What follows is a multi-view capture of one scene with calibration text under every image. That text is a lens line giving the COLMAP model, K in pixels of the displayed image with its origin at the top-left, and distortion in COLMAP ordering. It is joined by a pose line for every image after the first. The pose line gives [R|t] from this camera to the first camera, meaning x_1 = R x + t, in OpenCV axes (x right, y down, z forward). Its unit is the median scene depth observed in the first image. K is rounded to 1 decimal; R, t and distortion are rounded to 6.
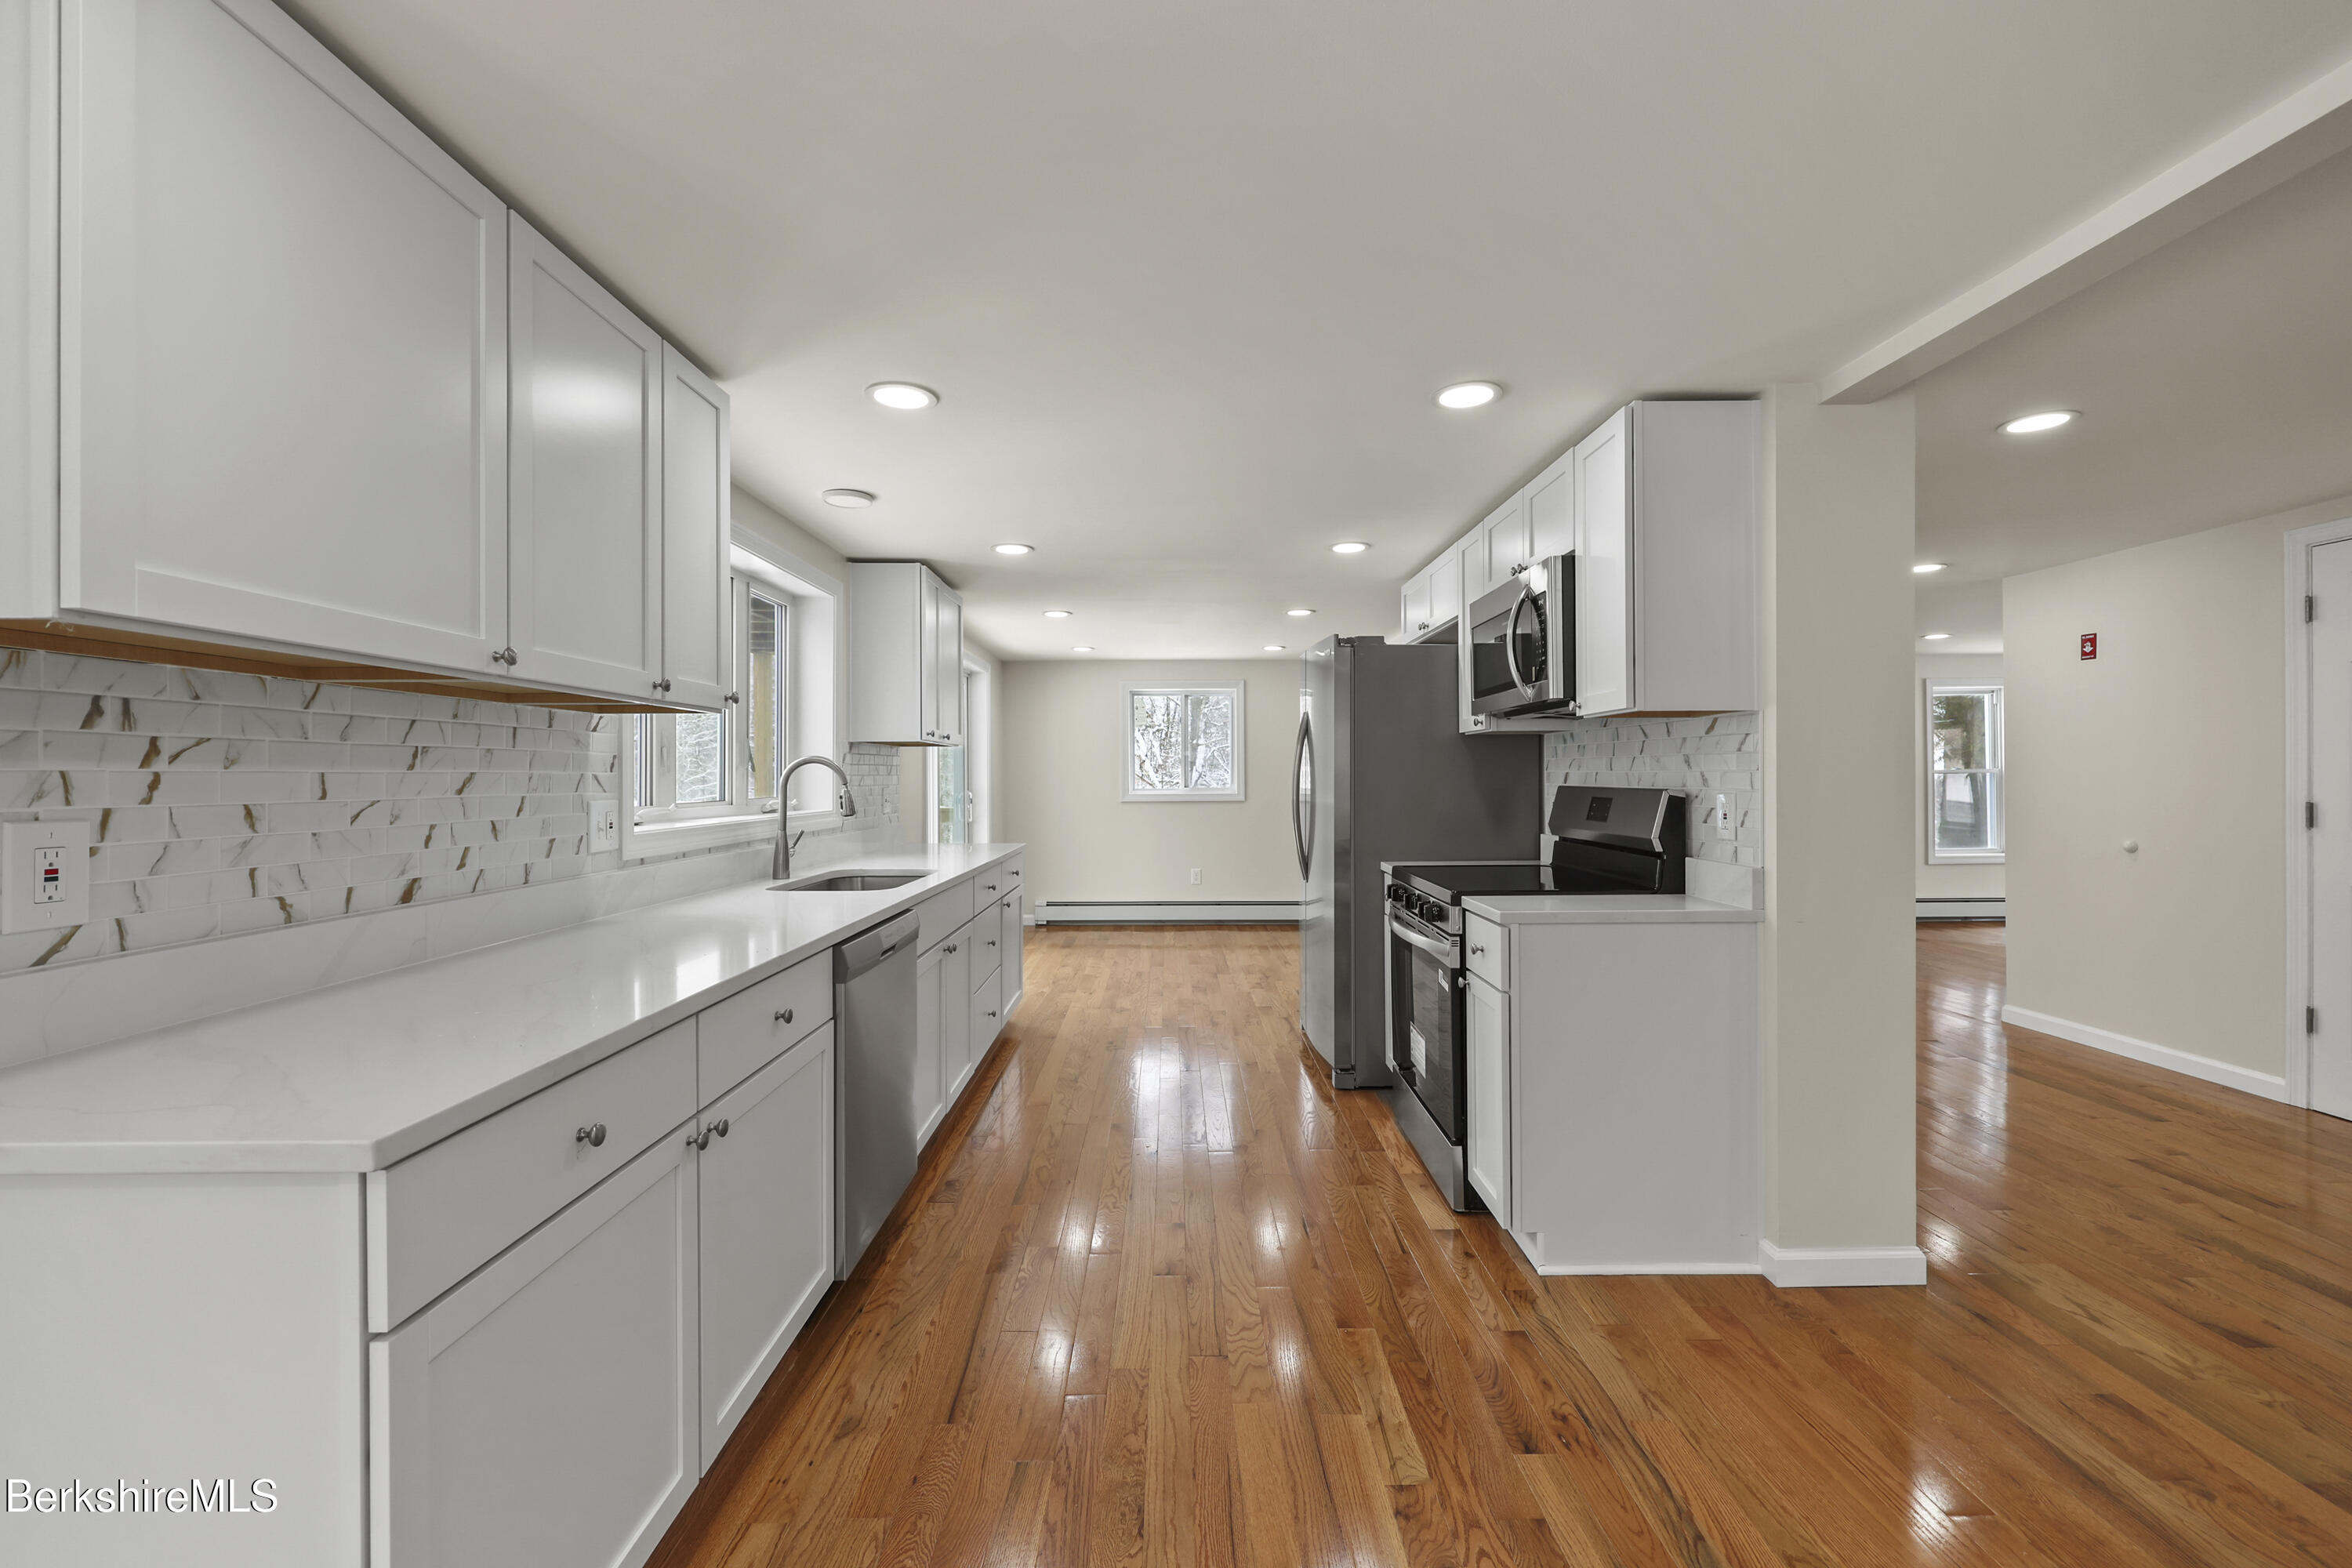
lens RADIAL K [[967.3, 0, 1182.7], [0, 967.3, 777.1], [0, 0, 1]] dist [-0.001235, 0.000639]
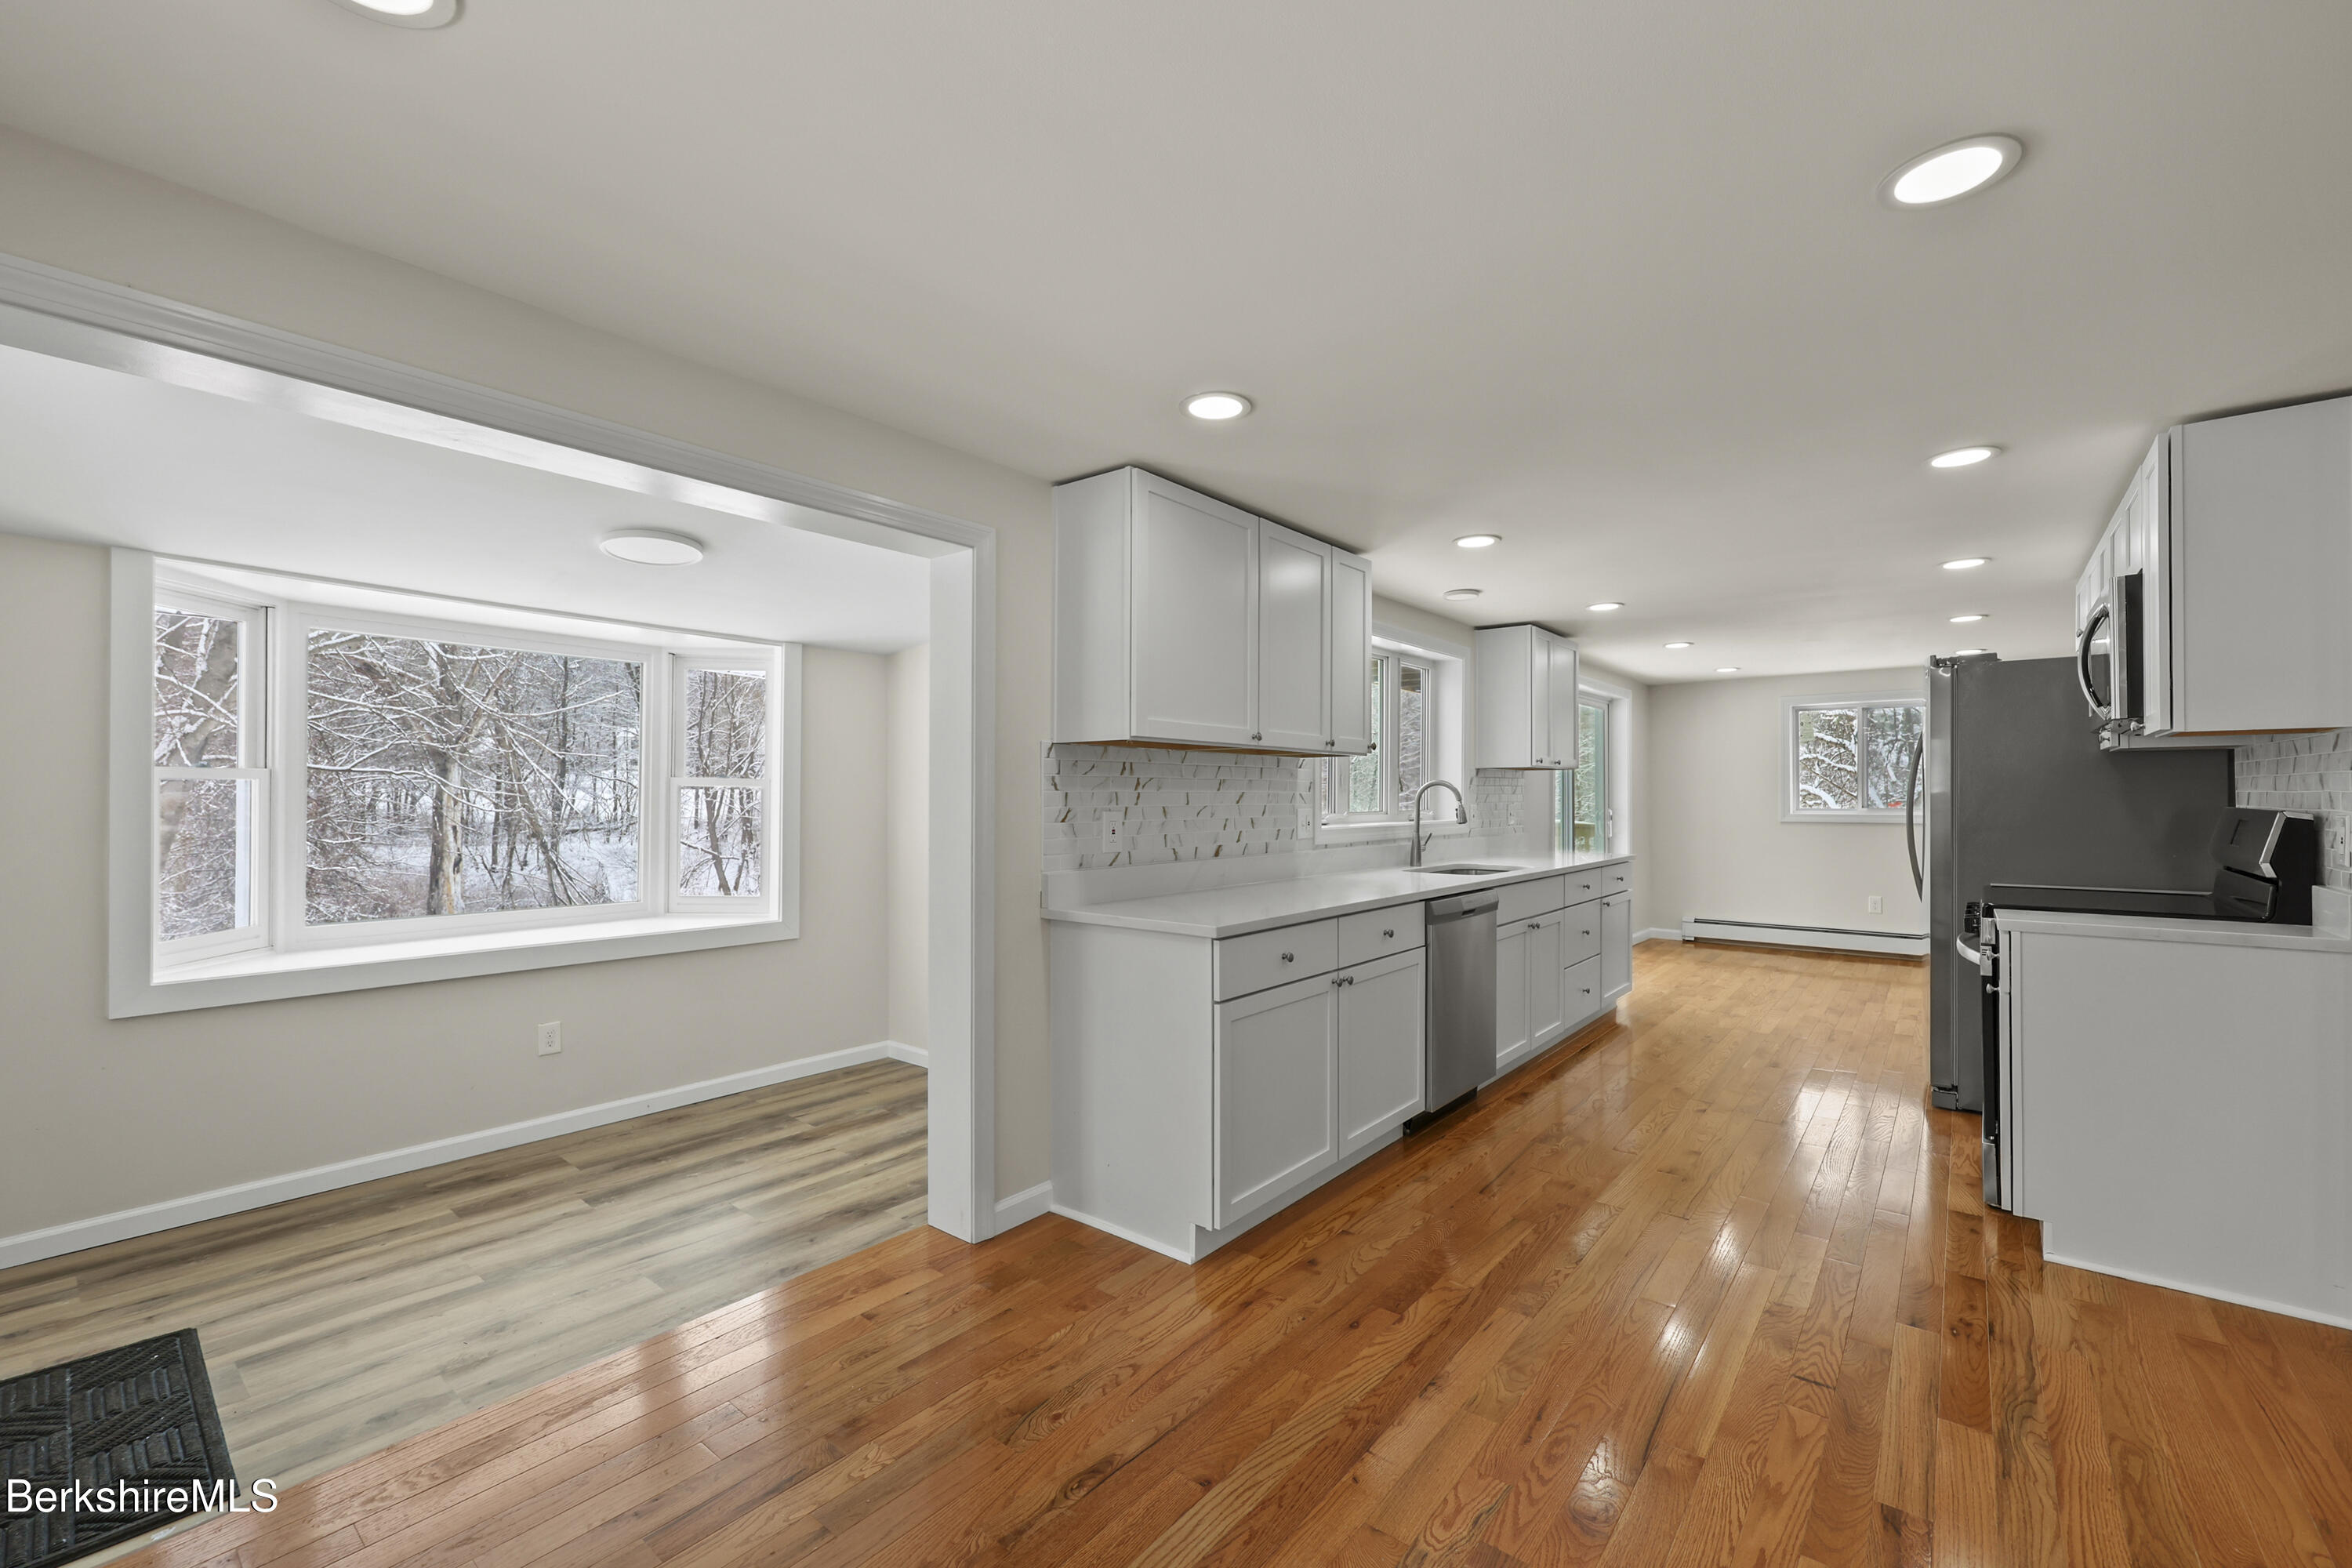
lens RADIAL K [[967.3, 0, 1182.5], [0, 967.3, 793.5], [0, 0, 1]] dist [-0.001235, 0.000639]
pose [[0.771182, 0.001952, -0.636612, 0.310918], [-0.003391, 0.999994, -0.001042, 0.000115], [0.636605, 0.002962, 0.771184, -0.438760]]
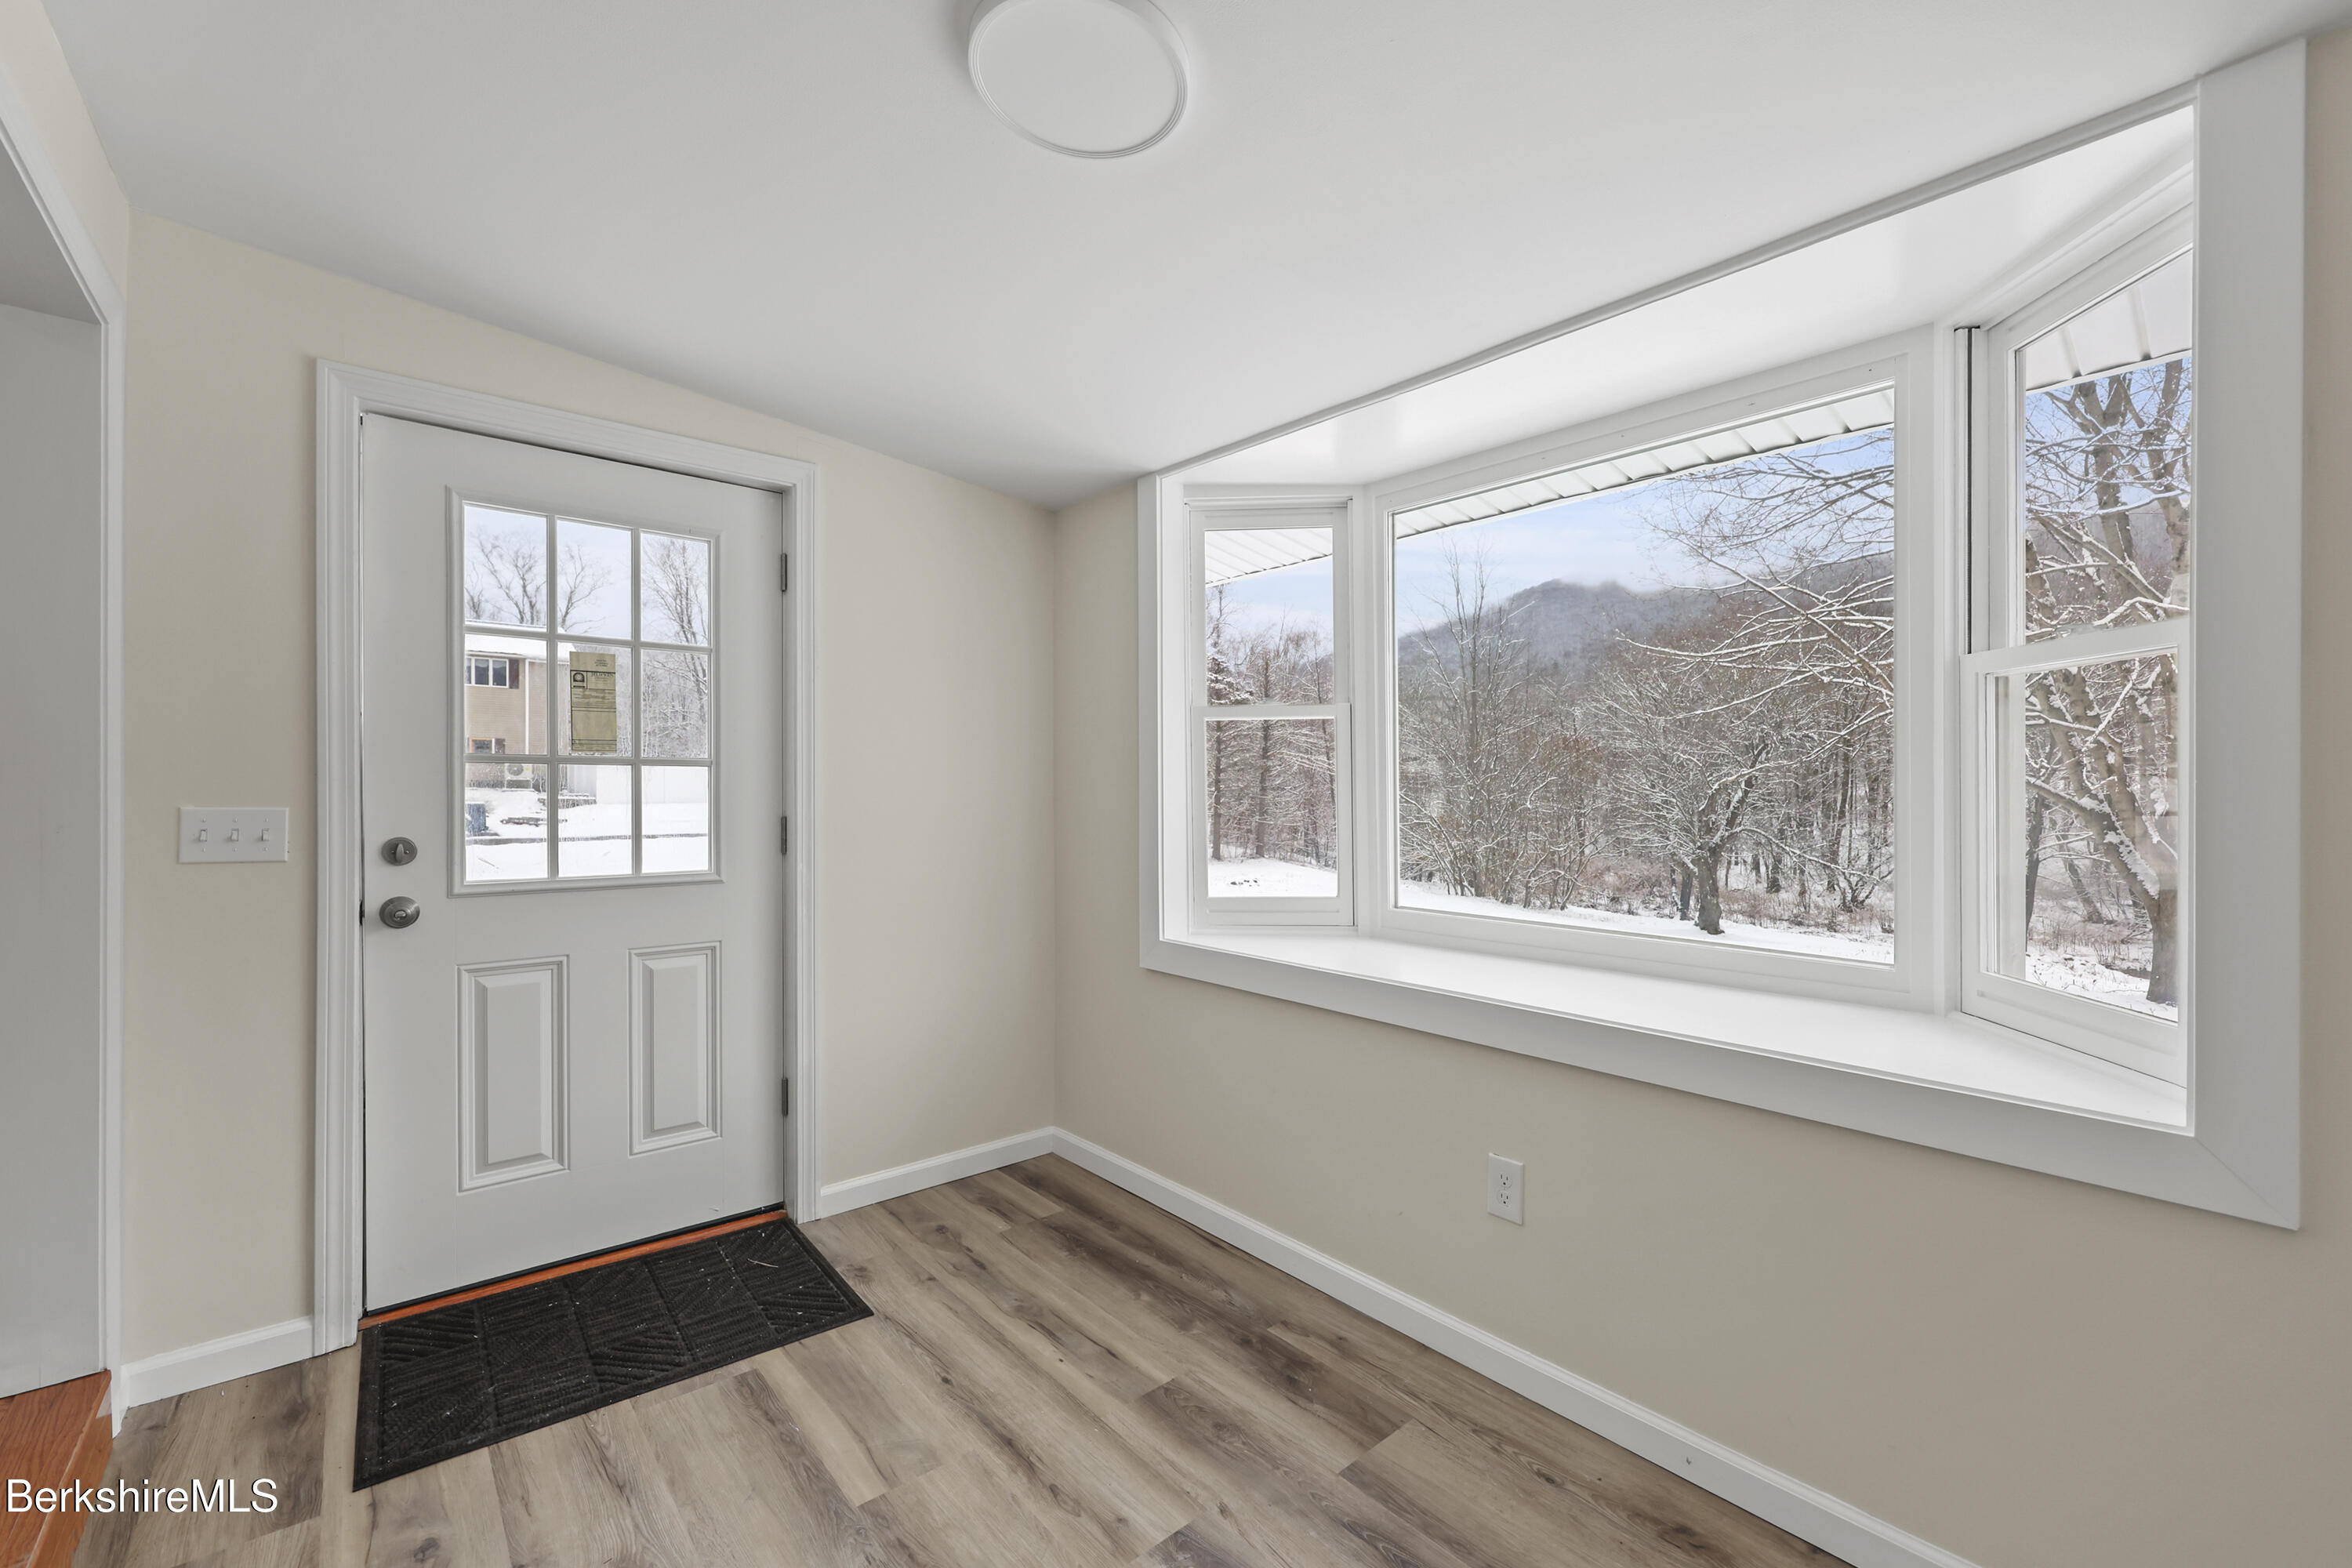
lens RADIAL K [[967.3, 0, 1182.2], [0, 967.3, 796.8], [0, 0, 1]] dist [-0.001235, 0.000639]
pose [[-0.766096, 0.004894, -0.642708, -0.799336], [-0.000185, 0.999969, 0.007835, 0.071657], [0.642726, 0.006121, -0.766071, 0.592709]]
